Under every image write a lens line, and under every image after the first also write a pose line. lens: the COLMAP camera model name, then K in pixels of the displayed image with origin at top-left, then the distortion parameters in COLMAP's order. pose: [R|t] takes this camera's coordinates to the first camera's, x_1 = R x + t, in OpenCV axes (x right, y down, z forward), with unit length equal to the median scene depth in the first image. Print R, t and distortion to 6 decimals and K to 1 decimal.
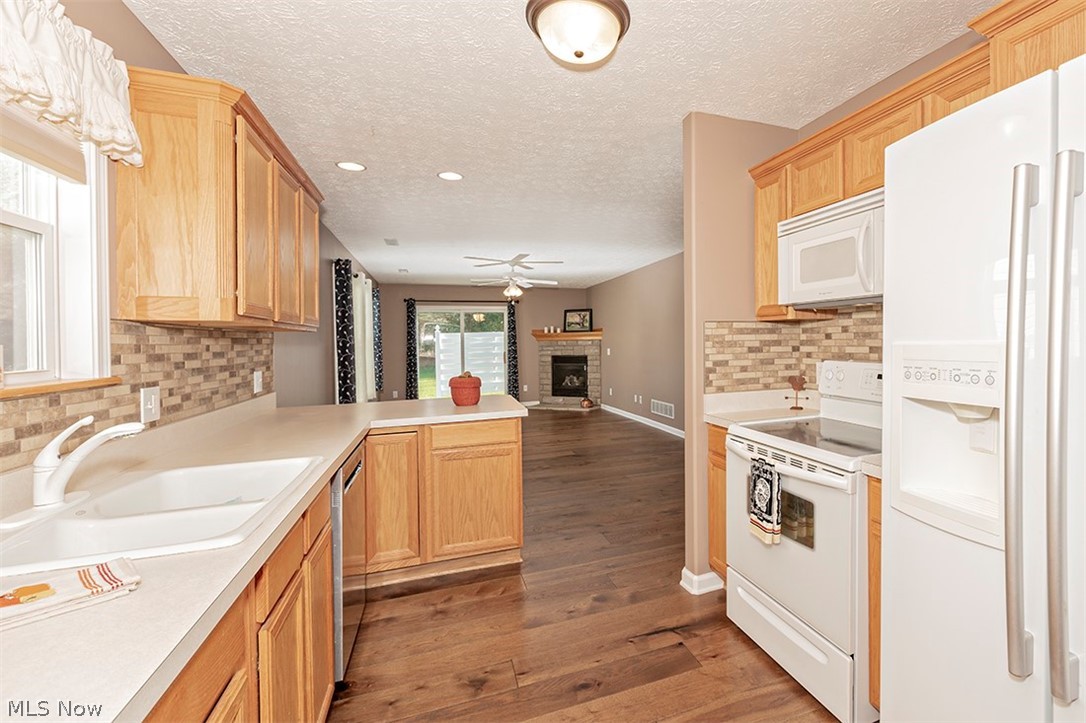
lens RADIAL K [[494.9, 0, 594.2], [0, 494.9, 351.3], [0, 0, 1]] dist [0.001417, 0.002489]
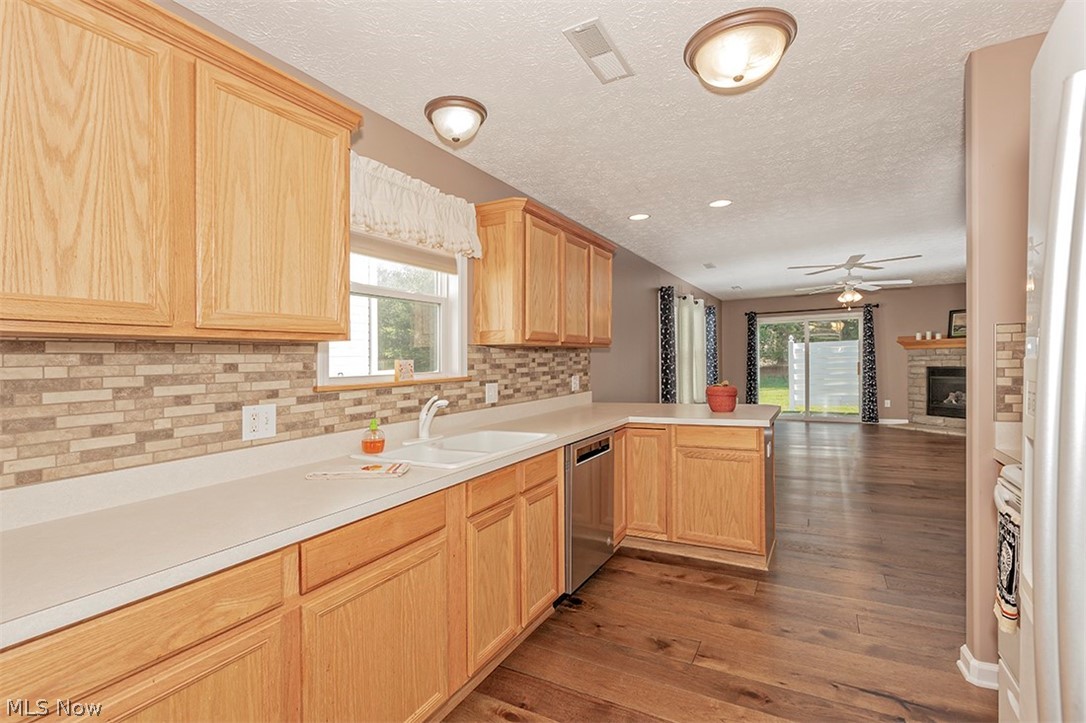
lens RADIAL K [[471.5, 0, 561.7], [0, 471.5, 358.9], [0, 0, 1]] dist [0.010794, -0.000159]
pose [[0.679491, -0.000953, -0.733683, 0.304071], [-0.001532, 0.999995, -0.002718, -0.005077], [0.733682, 0.002971, 0.679486, 0.036299]]
